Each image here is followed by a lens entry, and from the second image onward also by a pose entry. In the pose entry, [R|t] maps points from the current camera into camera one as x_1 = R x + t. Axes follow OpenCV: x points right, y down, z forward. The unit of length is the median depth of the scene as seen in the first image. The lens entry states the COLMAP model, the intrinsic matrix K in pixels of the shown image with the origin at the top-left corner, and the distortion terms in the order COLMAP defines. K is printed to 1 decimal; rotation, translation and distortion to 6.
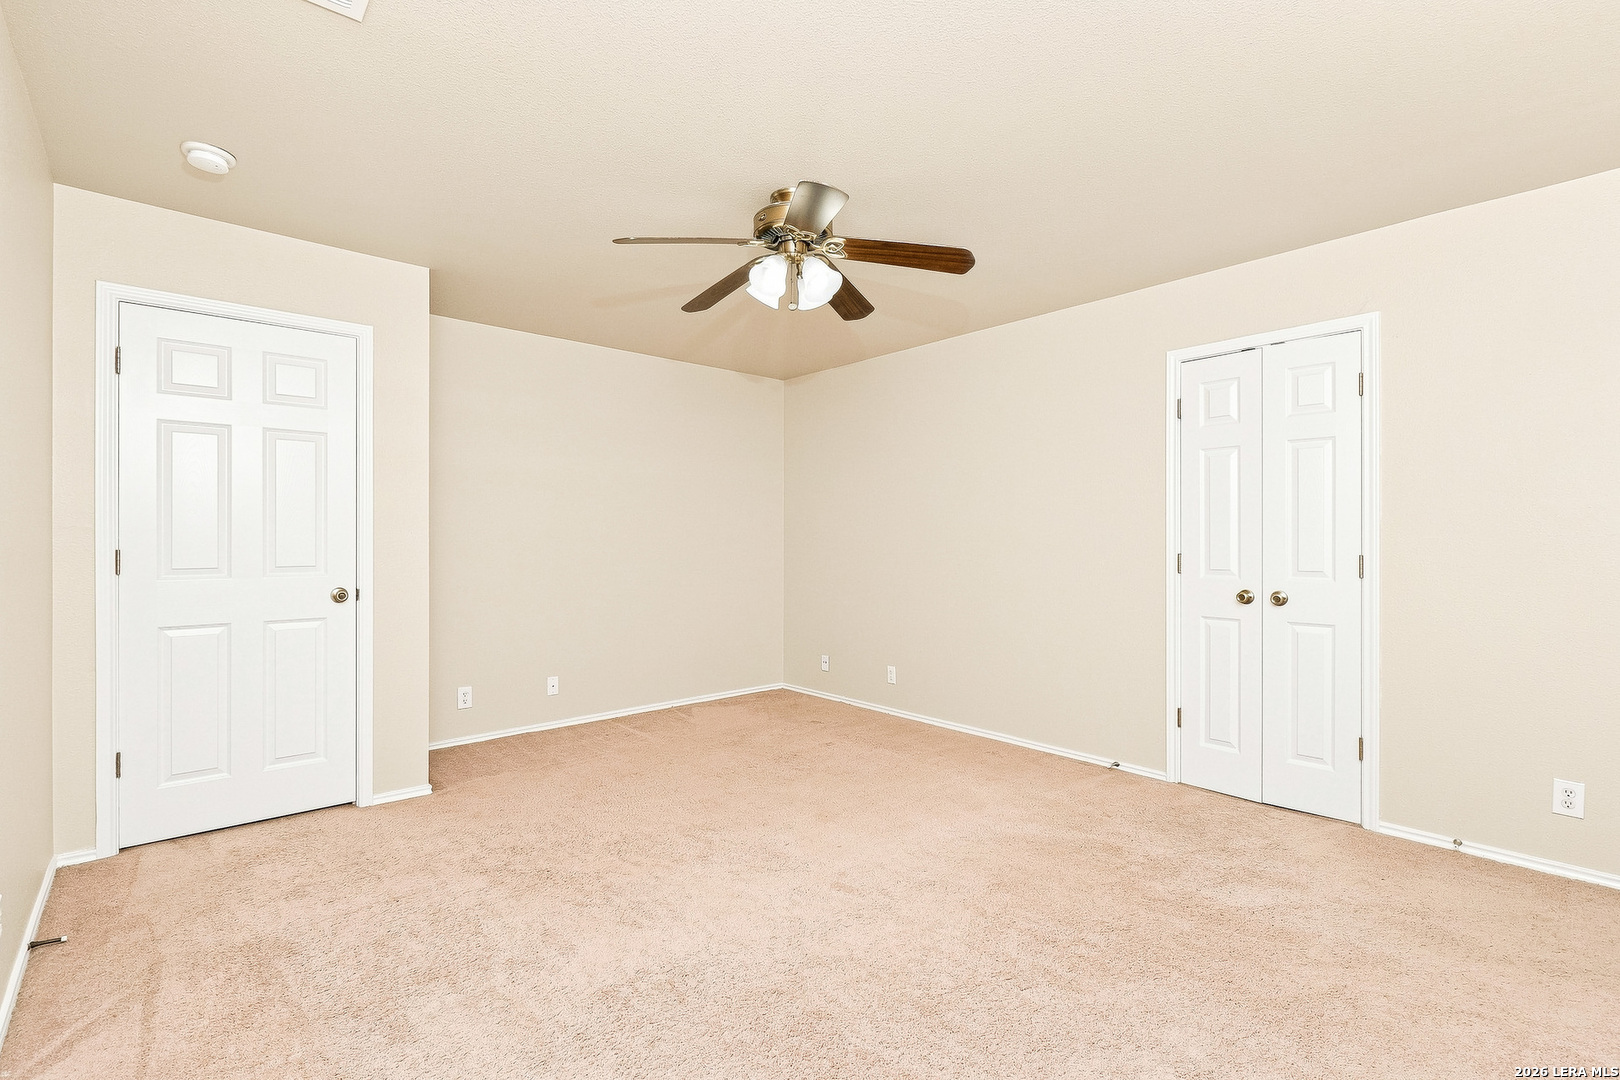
lens RADIAL K [[693.1, 0, 810.0], [0, 693.1, 540.0], [0, 0, 1]] dist [0.000700, 0.000135]
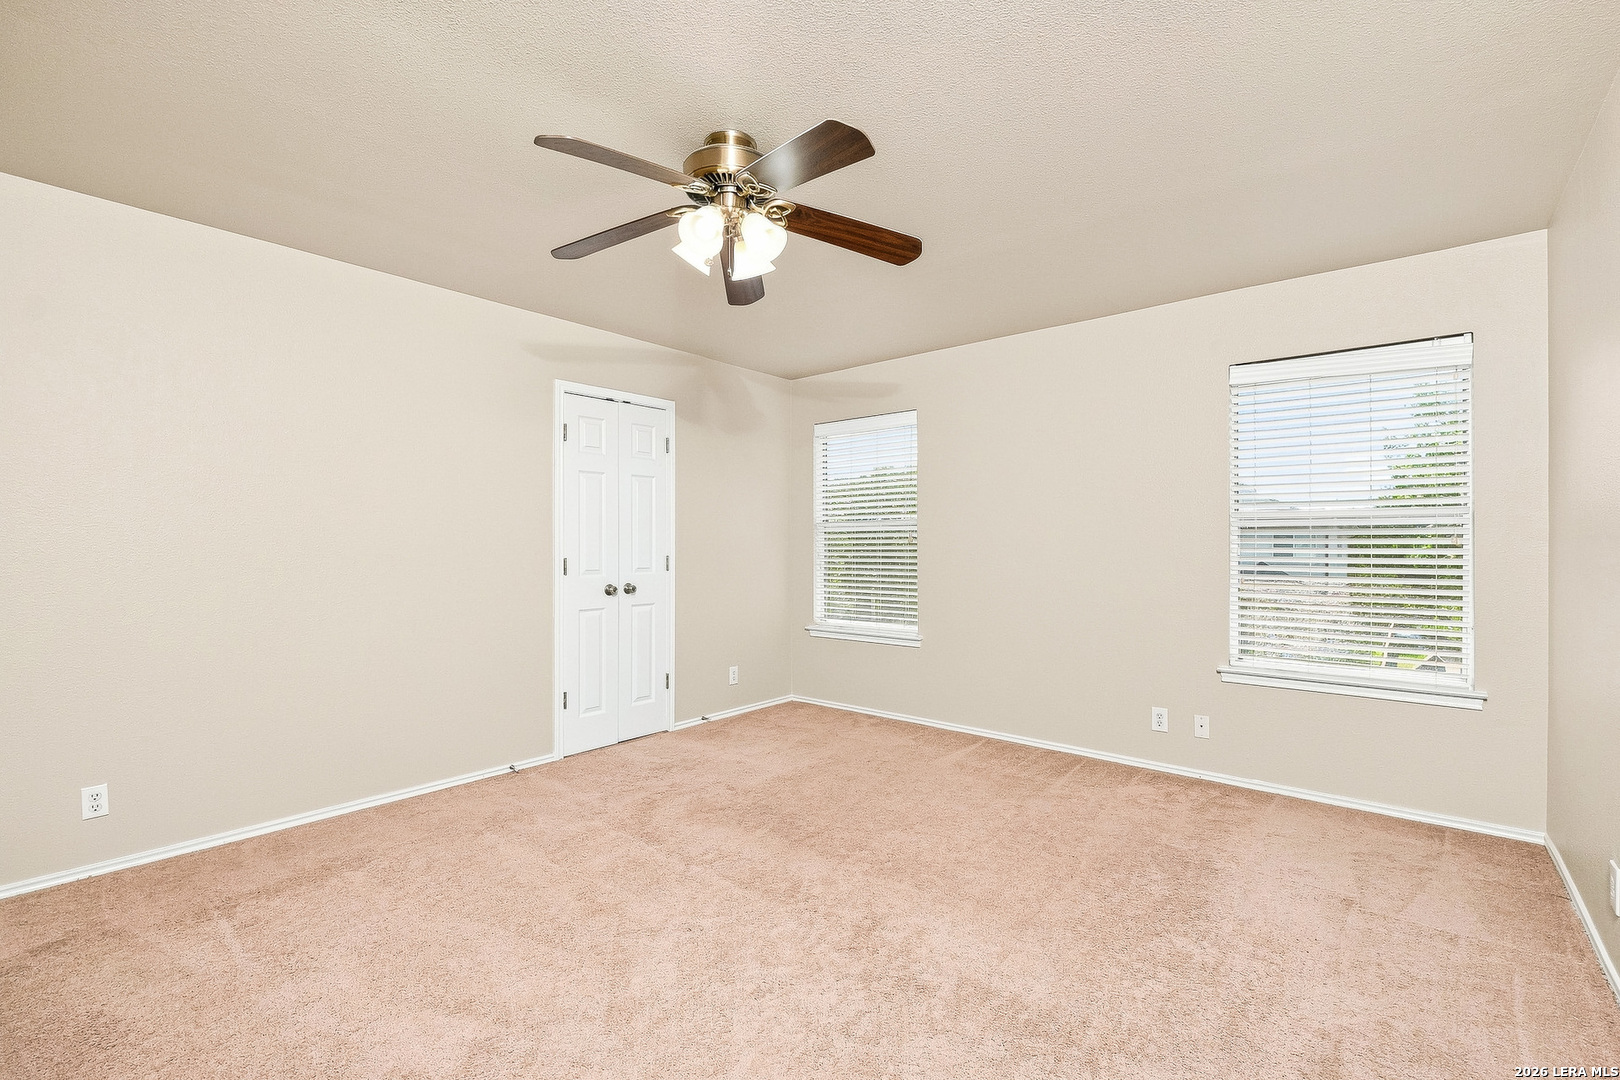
lens RADIAL K [[722.5, 0, 810.0], [0, 722.5, 540.0], [0, 0, 1]] dist [0.000384, 0.000021]
pose [[-0.121767, 0.006040, 0.992540, -0.766658], [0.002205, 0.999981, -0.005815, -0.002267], [-0.992556, 0.001480, -0.121778, 0.800927]]
